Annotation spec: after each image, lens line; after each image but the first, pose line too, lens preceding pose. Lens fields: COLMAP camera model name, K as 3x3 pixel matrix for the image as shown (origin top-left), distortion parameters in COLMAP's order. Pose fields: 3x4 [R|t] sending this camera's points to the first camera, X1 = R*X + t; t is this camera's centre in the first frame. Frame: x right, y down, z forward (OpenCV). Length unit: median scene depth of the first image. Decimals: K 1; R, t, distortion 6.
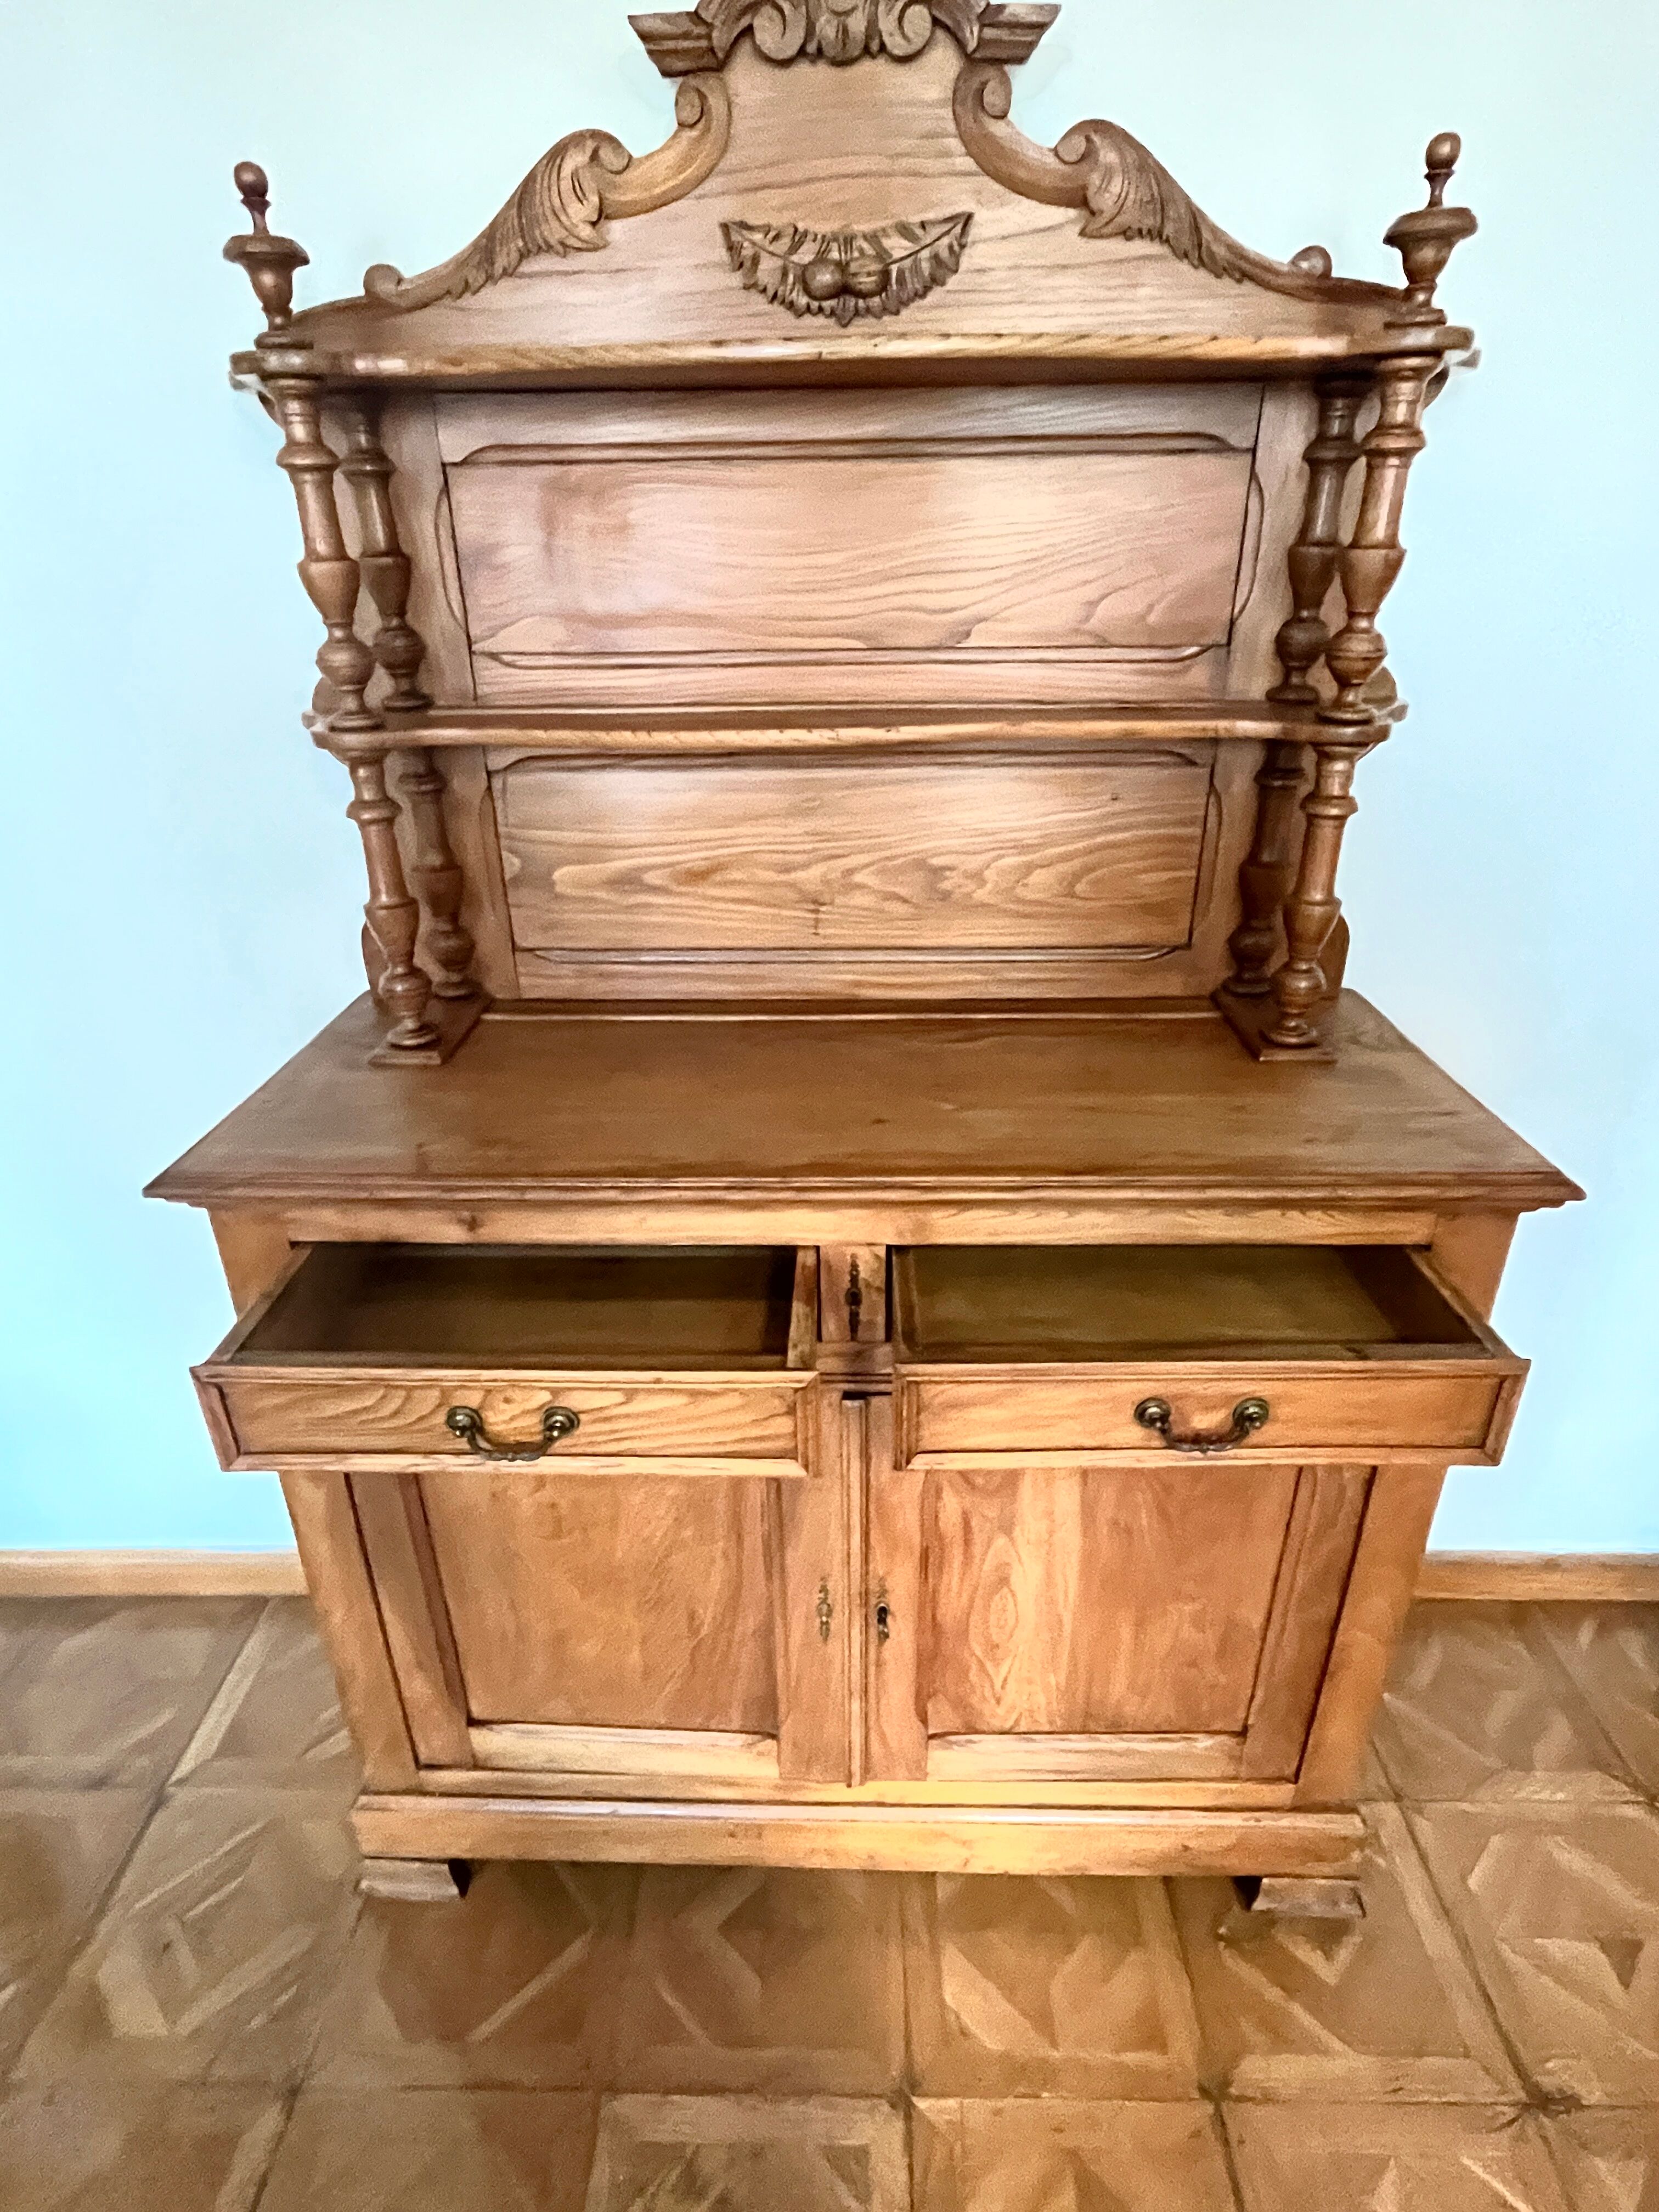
lens RADIAL K [[1156.7, 0, 831.7], [0, 1156.7, 1104.6], [0, 0, 1]] dist [-0.011463, 0.006495]
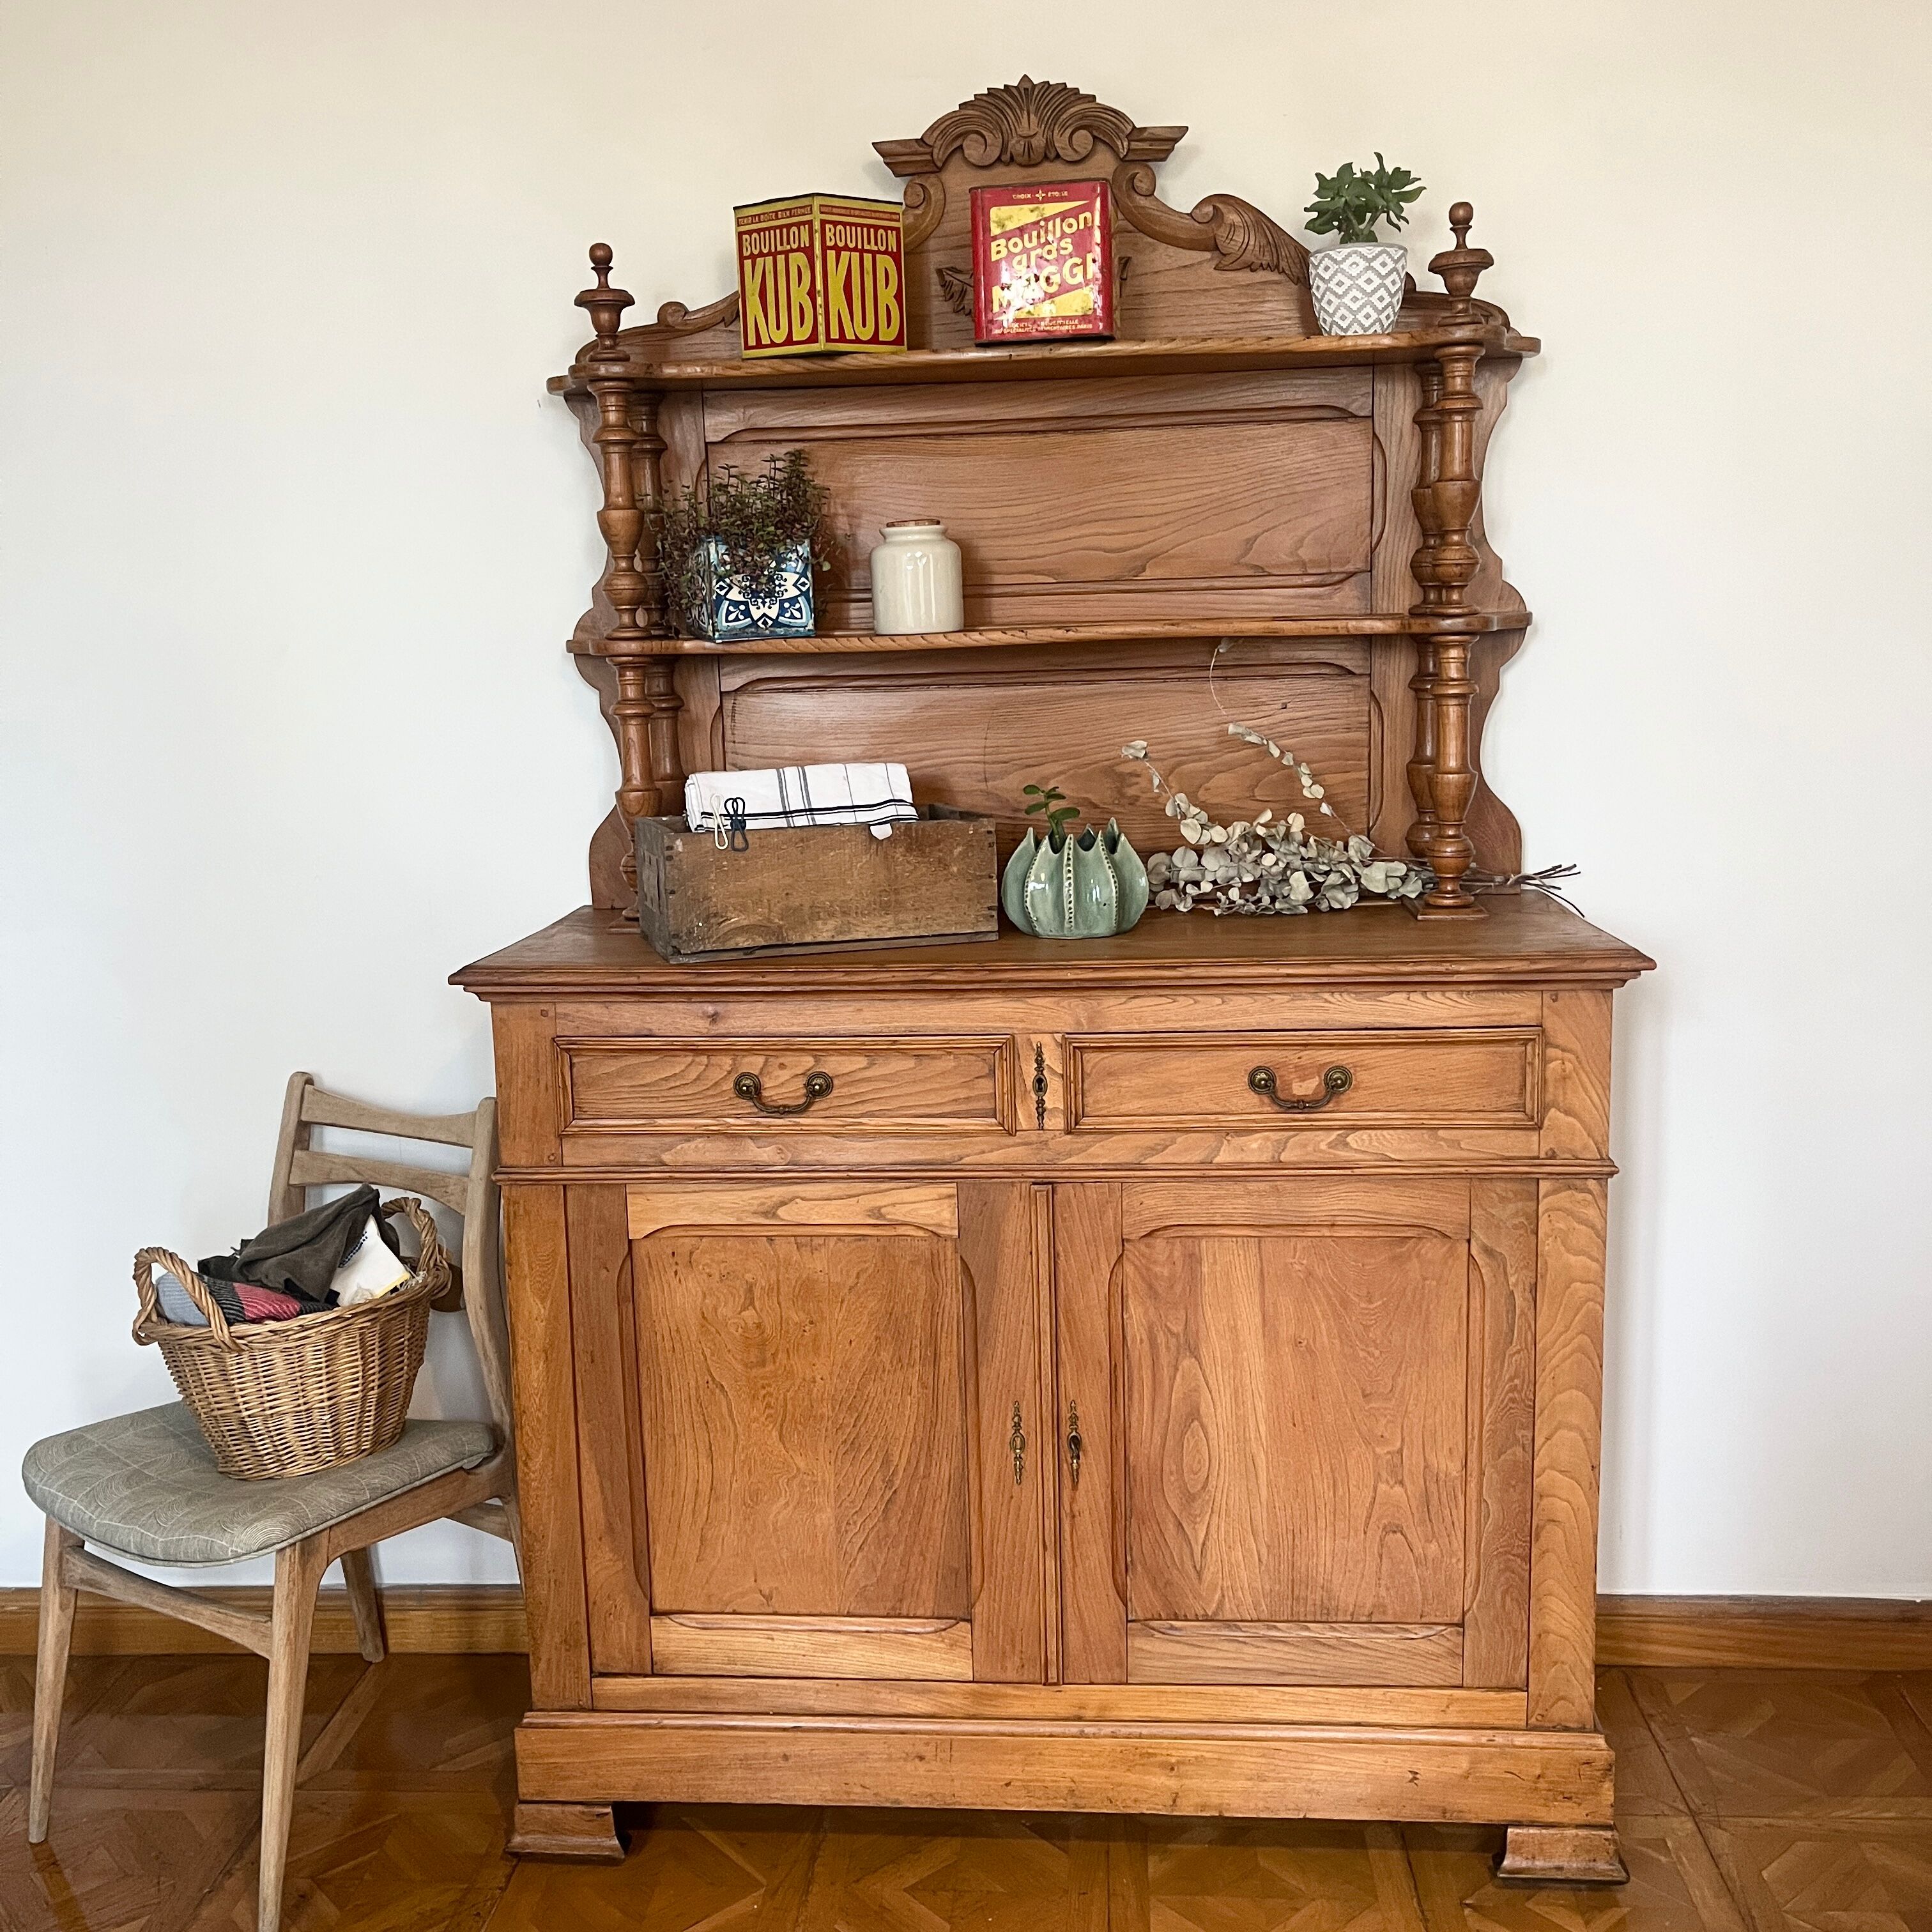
lens RADIAL K [[1947.7, 0, 965.5], [0, 1947.7, 976.9], [0, 0, 1]] dist [0.030671, 0.000000]
pose [[0.998375, -0.006289, -0.056641, 0.050724], [-0.009276, 0.962704, -0.270399, 0.541139], [0.056229, 0.270485, 0.961081, -0.814893]]
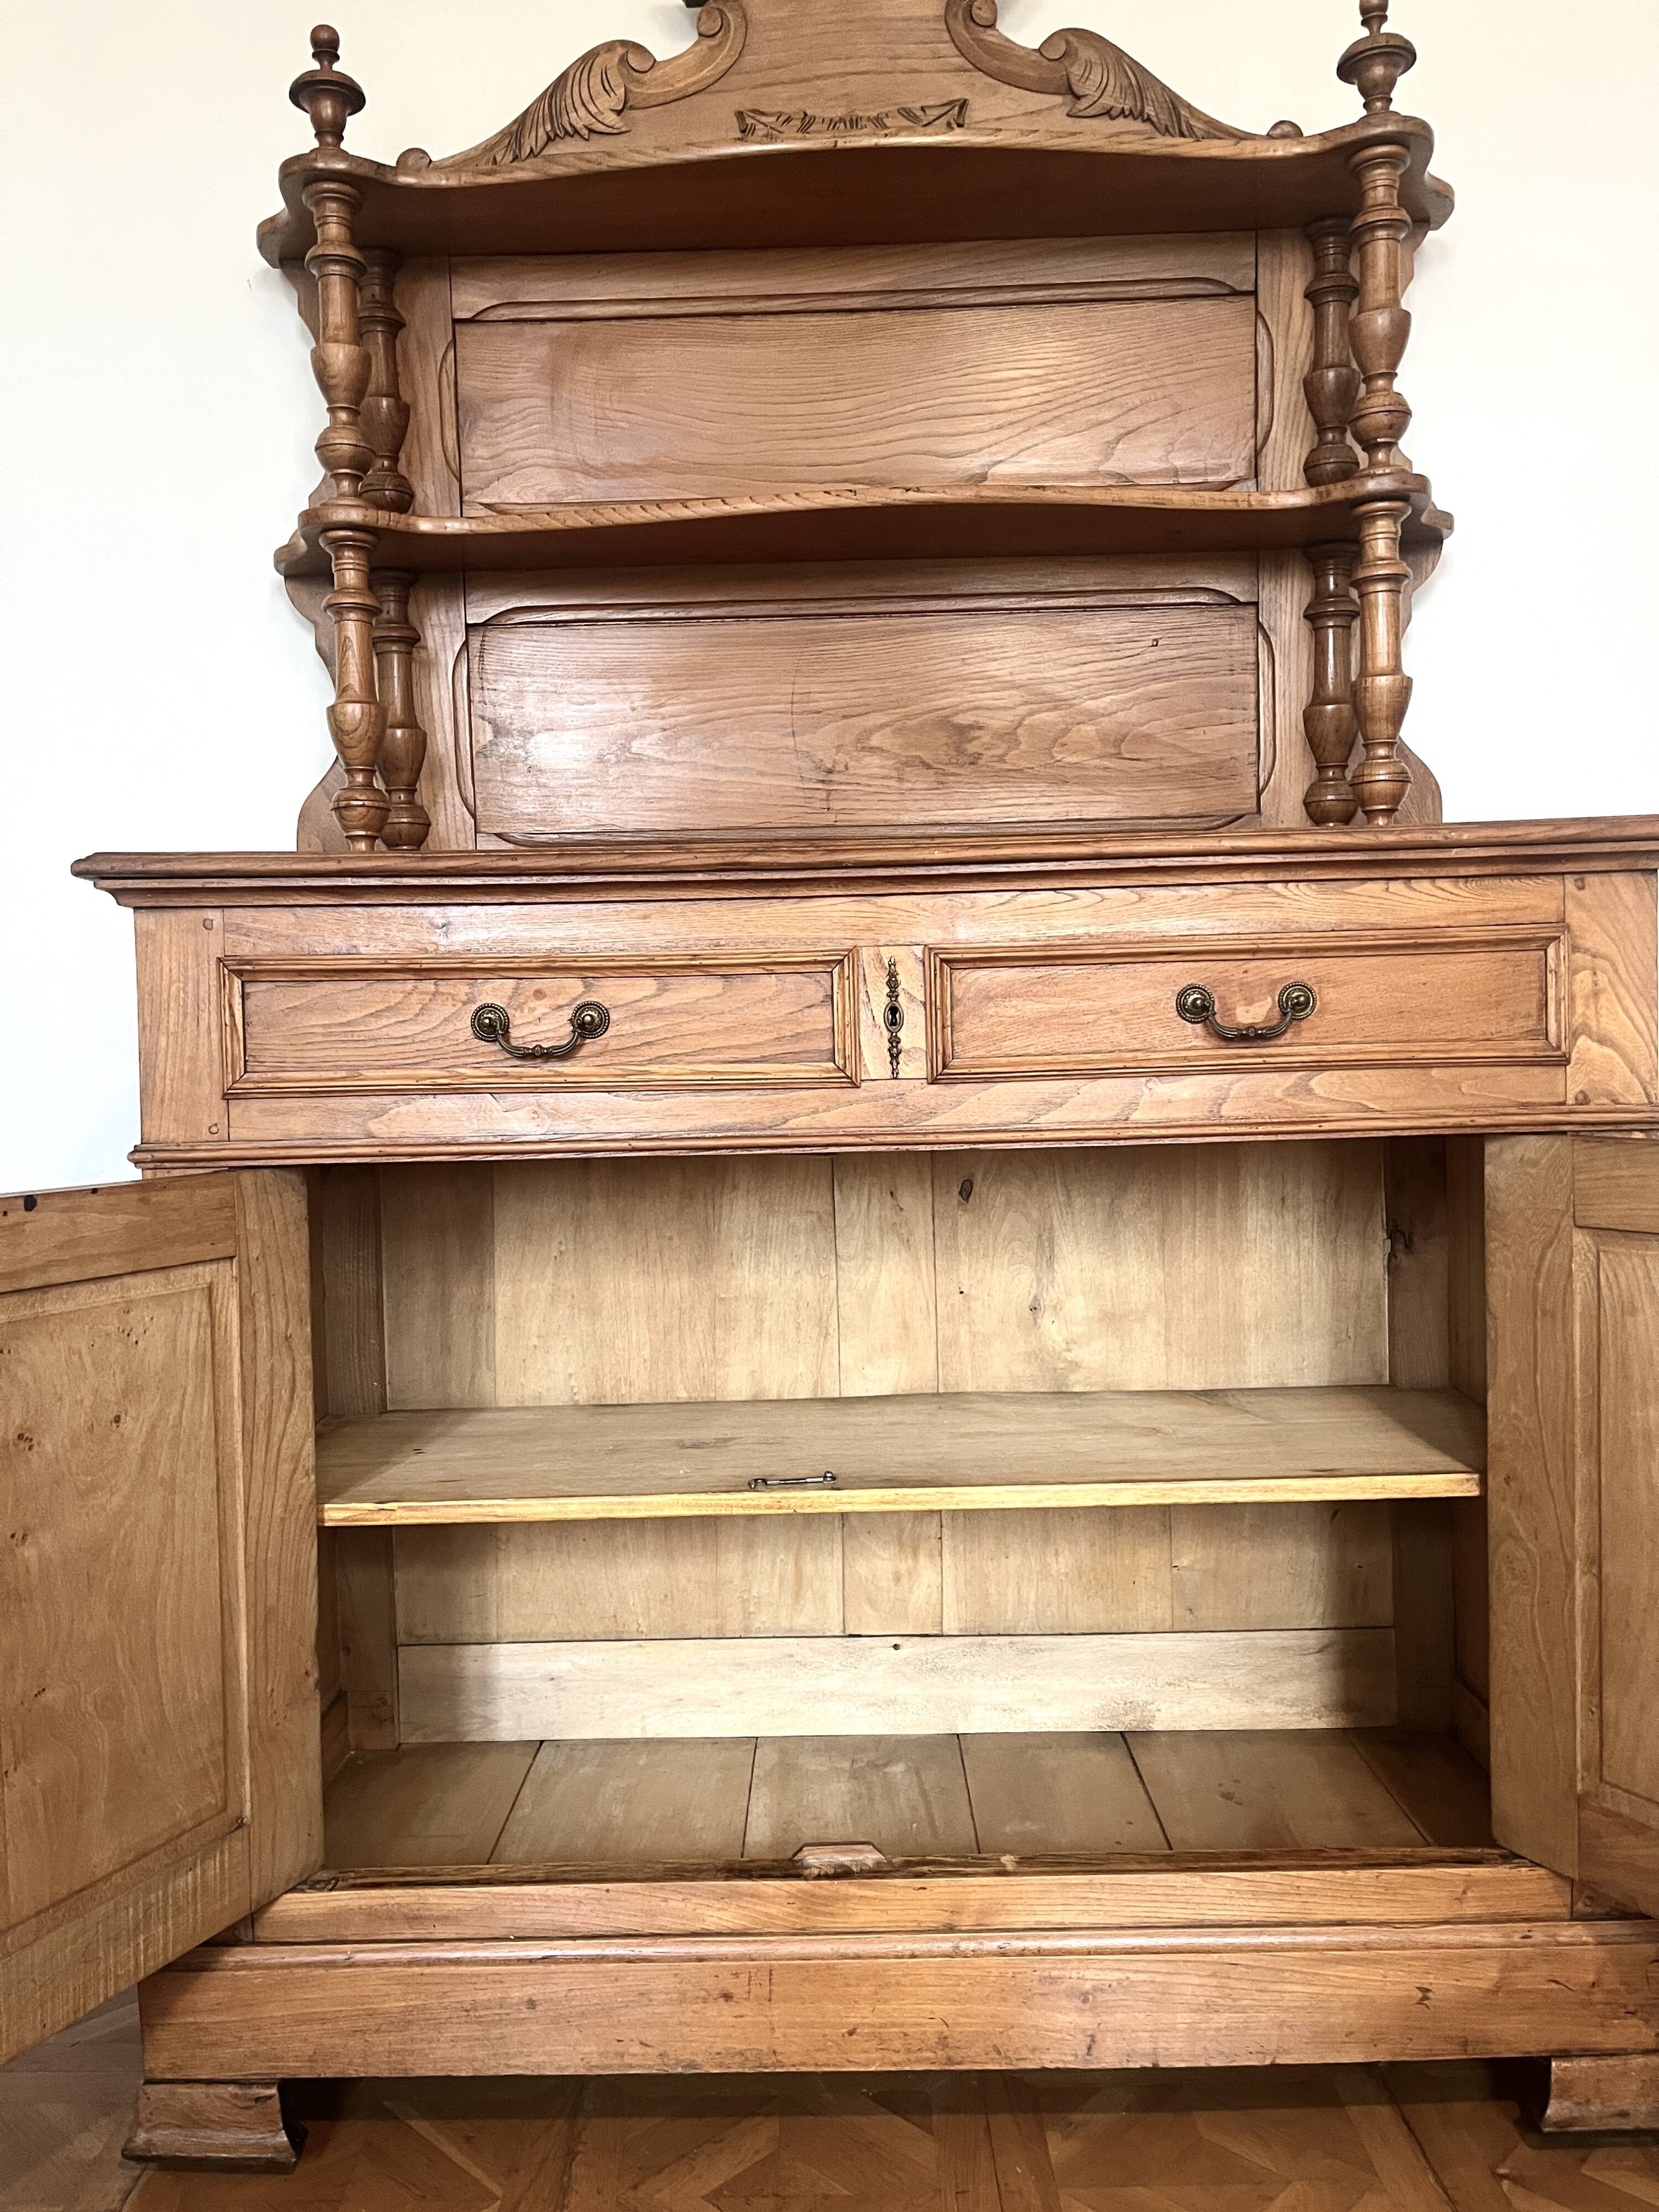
lens RADIAL K [[1675.4, 0, 813.3], [0, 1675.4, 1109.9], [0, 0, 1]] dist [0.051823, -0.069793]
pose [[0.999805, -0.013599, 0.014336, -0.053408], [0.018129, 0.919904, -0.391724, 0.653134], [-0.007861, 0.391908, 0.919971, -0.086293]]
